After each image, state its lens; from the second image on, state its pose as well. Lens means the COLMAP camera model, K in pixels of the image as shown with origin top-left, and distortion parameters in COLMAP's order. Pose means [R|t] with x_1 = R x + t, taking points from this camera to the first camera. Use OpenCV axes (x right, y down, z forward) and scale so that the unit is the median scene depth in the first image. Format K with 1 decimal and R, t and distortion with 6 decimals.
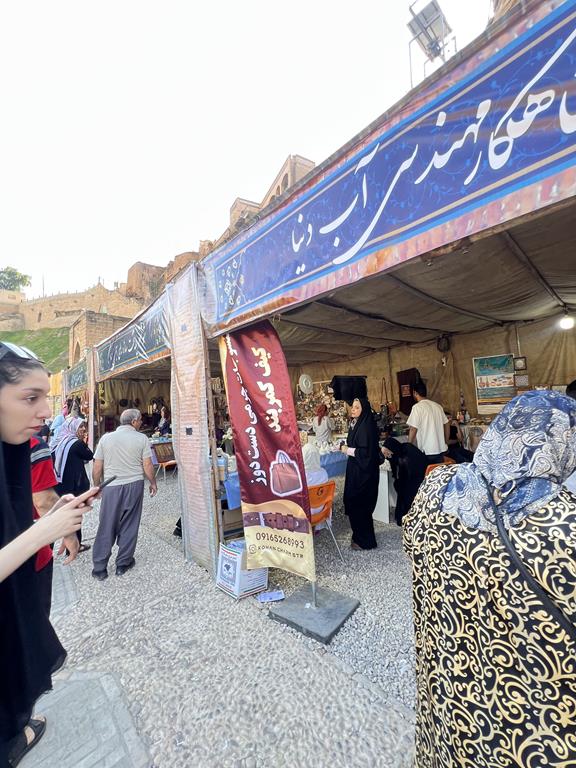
lens RADIAL K [[308.4, 0, 289.1], [0, 308.4, 380.7], [0, 0, 1]] dist [-0.002913, -0.000127]
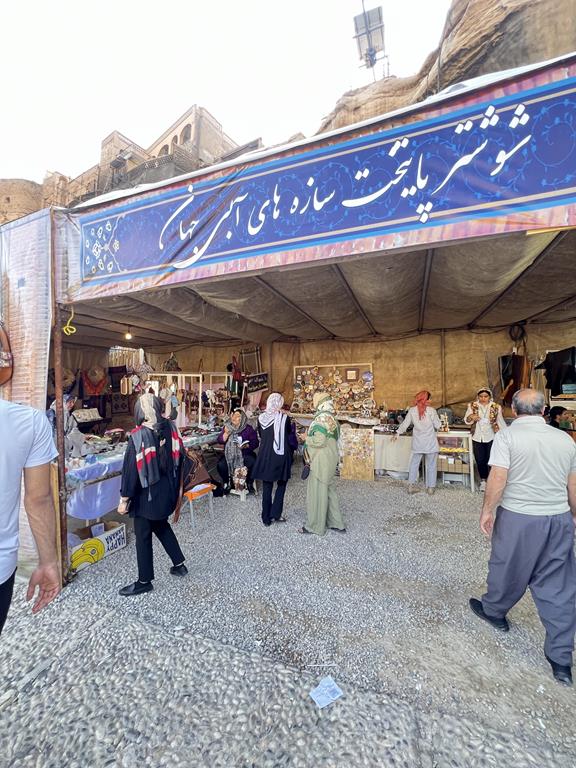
lens RADIAL K [[309.3, 0, 287.0], [0, 309.3, 388.0], [0, 0, 1]] dist [-0.002003, 0.000031]
pose [[0.897460, 0.067002, 0.435978, -0.073546], [-0.081525, 0.996563, 0.014666, 0.012831], [-0.433497, -0.048705, 0.899838, 0.069856]]
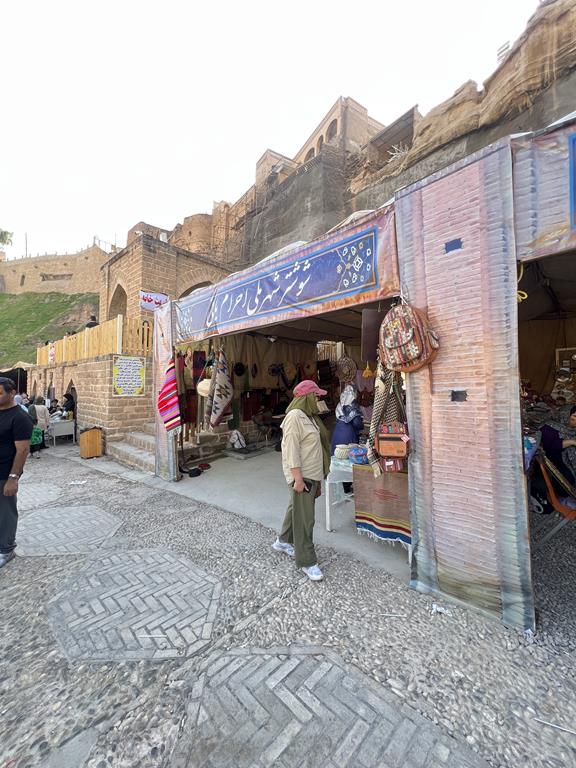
lens RADIAL K [[309.3, 0, 289.5], [0, 309.3, 387.3], [0, 0, 1]] dist [-0.002003, 0.000031]
pose [[0.997563, 0.050436, 0.048215, -0.113899], [-0.053184, 0.996926, 0.057526, 0.017762], [-0.045166, -0.059950, 0.997179, 0.092849]]
